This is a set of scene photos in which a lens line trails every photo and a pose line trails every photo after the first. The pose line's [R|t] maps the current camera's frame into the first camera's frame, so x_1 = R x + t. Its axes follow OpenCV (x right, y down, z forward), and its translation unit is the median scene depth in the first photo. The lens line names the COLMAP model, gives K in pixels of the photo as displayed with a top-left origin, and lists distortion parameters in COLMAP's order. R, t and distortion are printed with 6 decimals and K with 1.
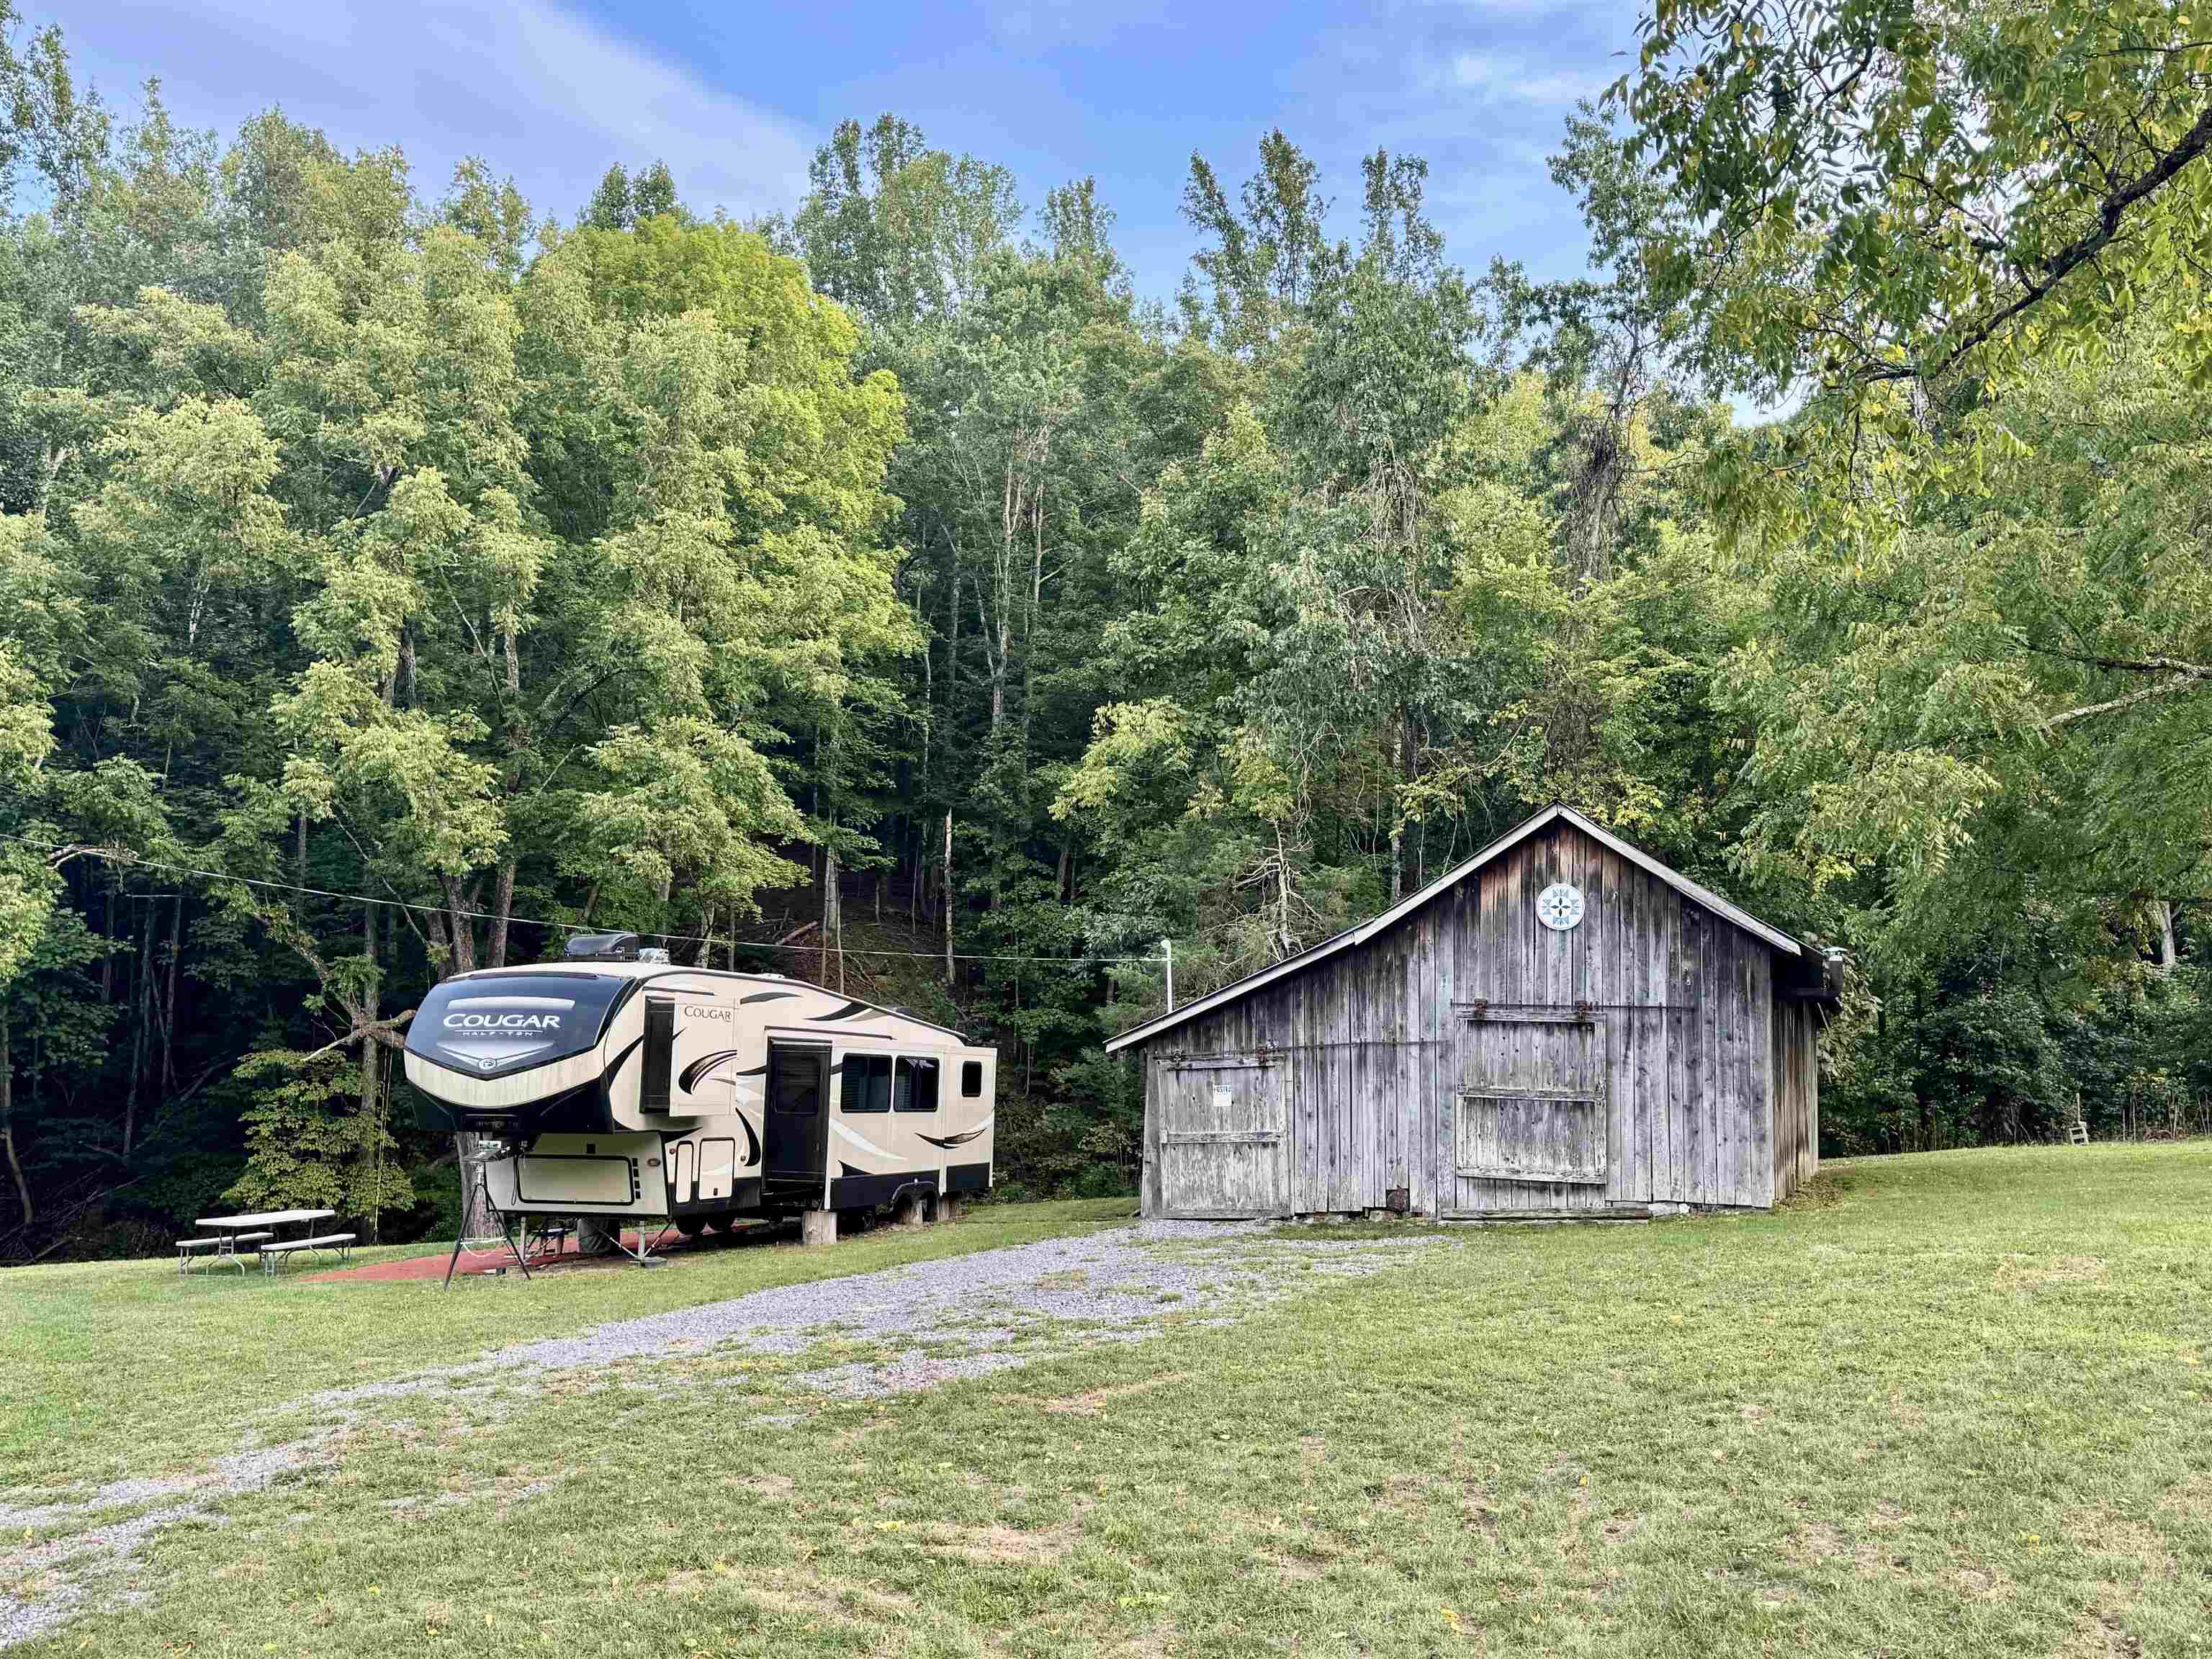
lens RADIAL K [[1992.4, 0, 1103.7], [0, 1992.4, 839.8], [0, 0, 1]] dist [0.104718, 0.004289]
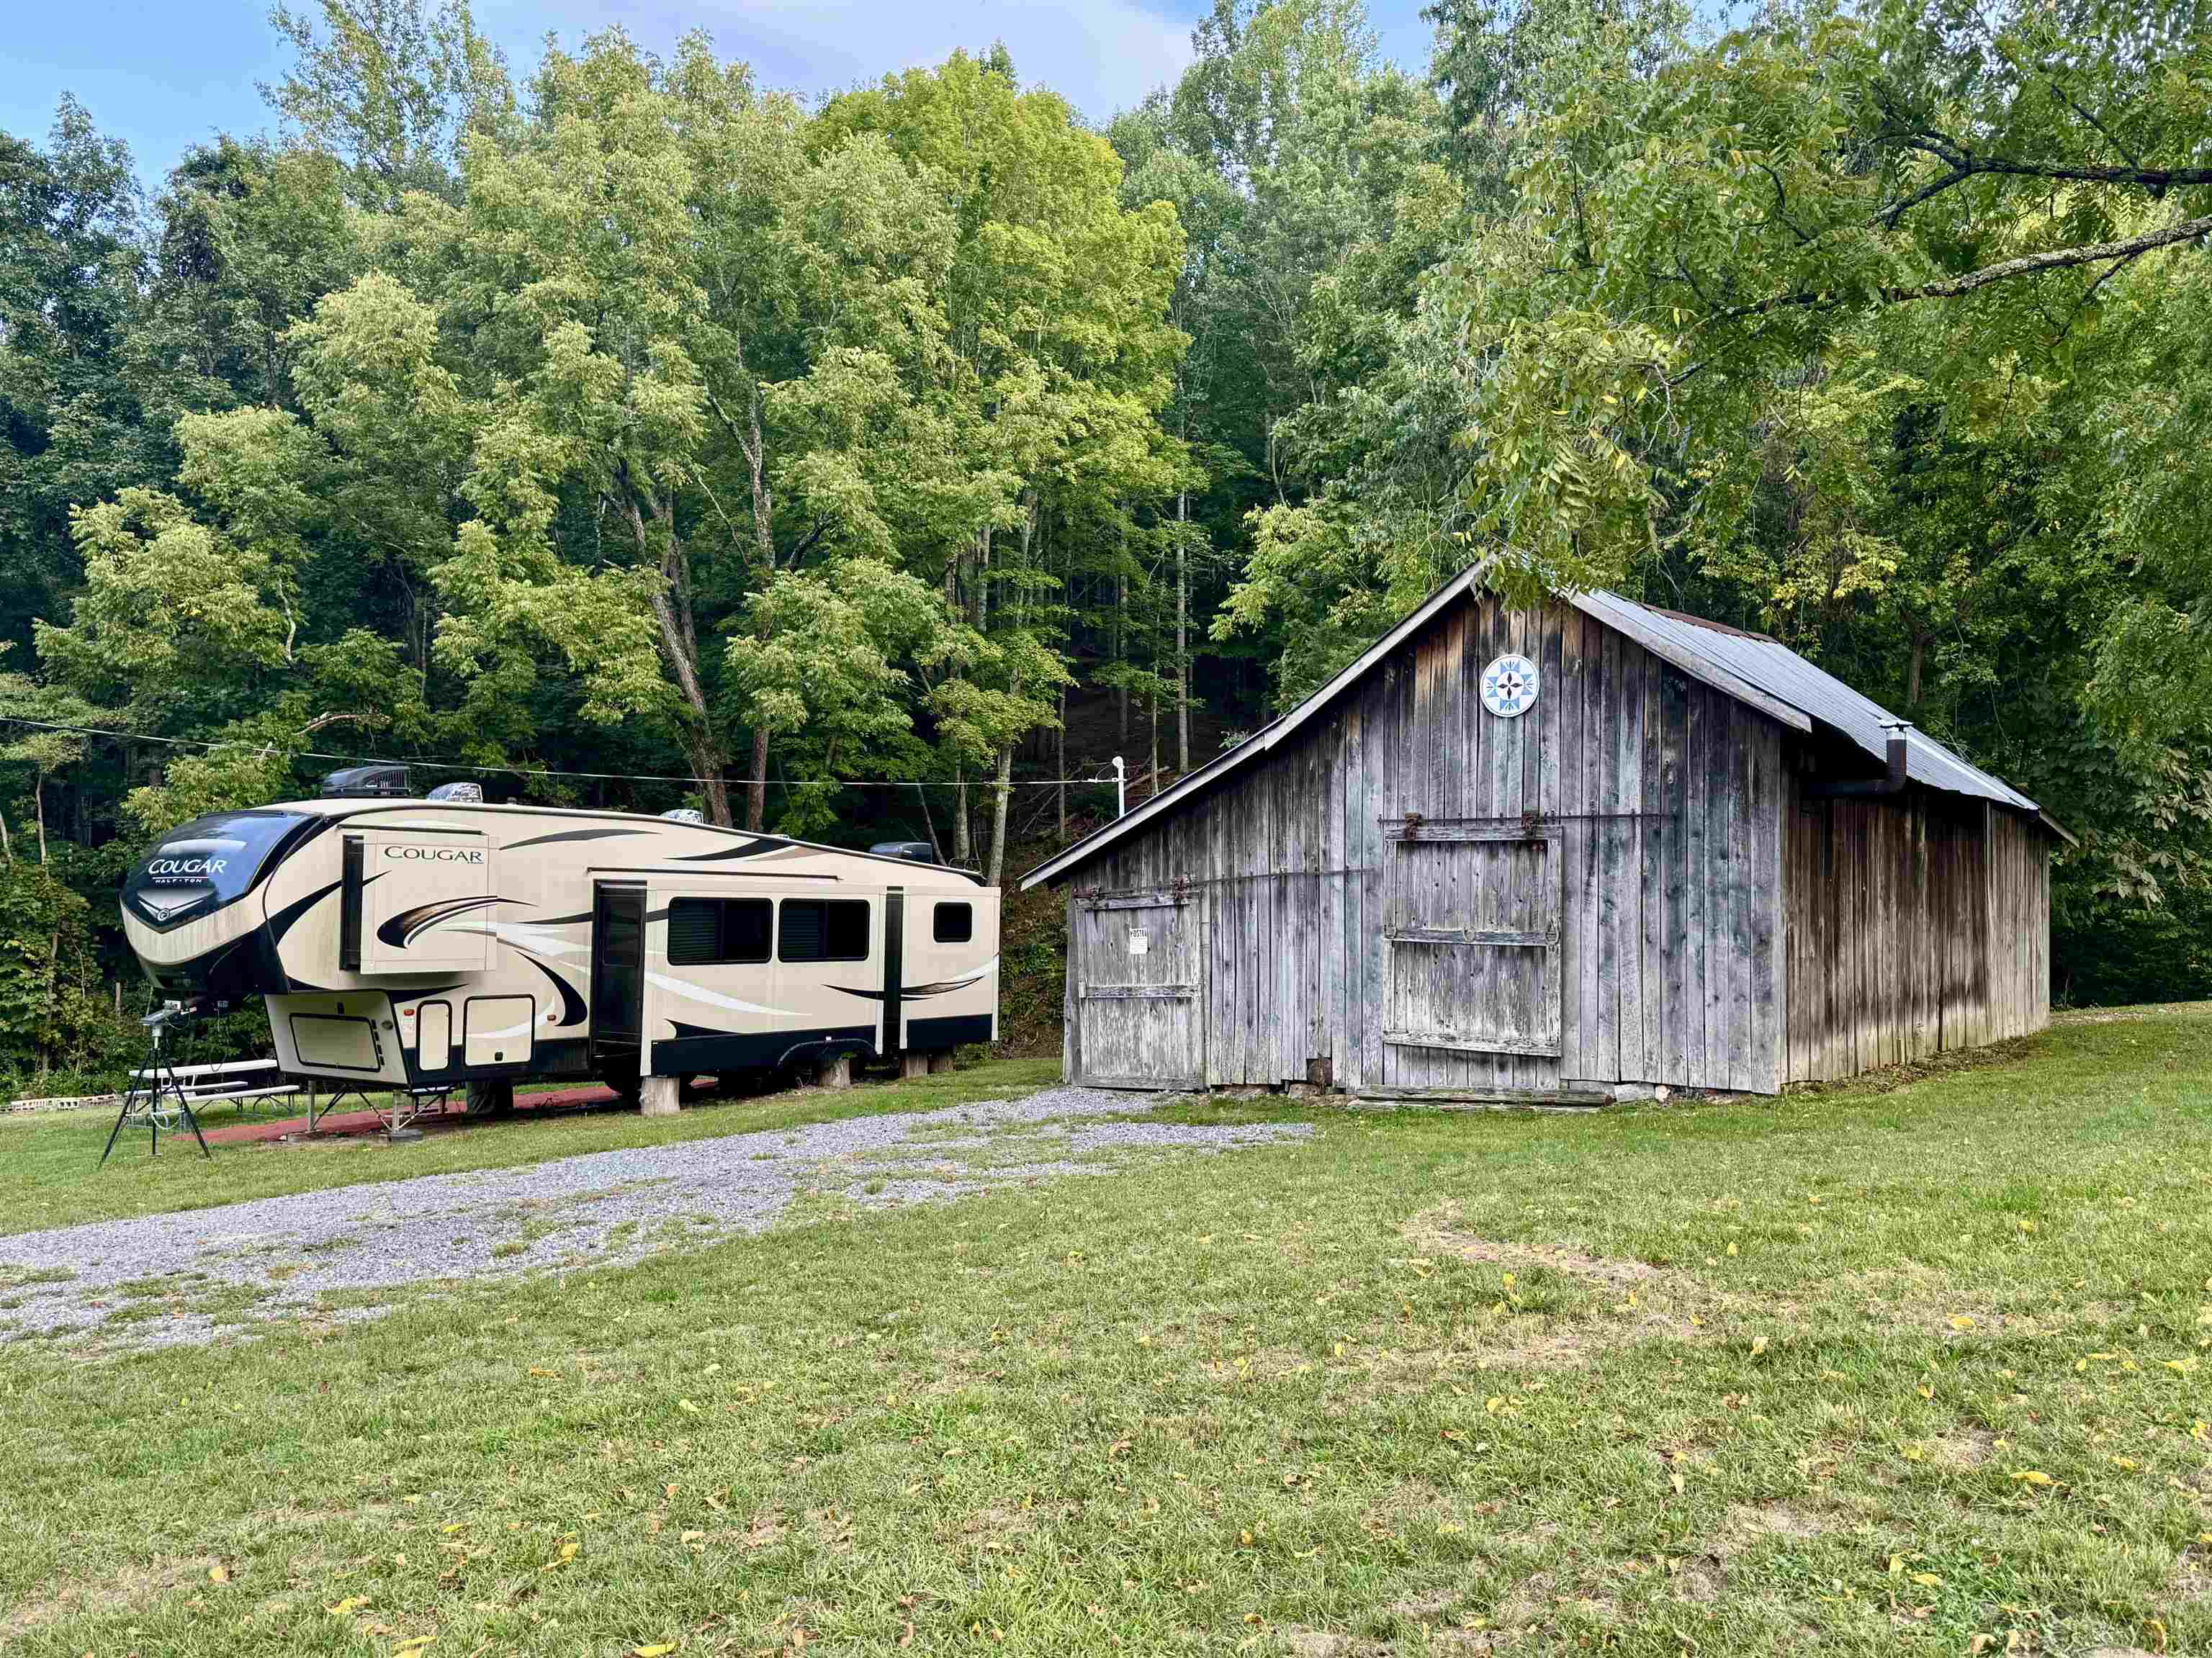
lens RADIAL K [[1744.7, 0, 1106.3], [0, 1744.7, 833.6], [0, 0, 1]] dist [0.084168, -0.008324]
pose [[0.952868, -0.025505, -0.302311, 0.279300], [0.047852, 0.996622, 0.066744, 0.037612], [0.299588, -0.078064, 0.950870, 0.334819]]
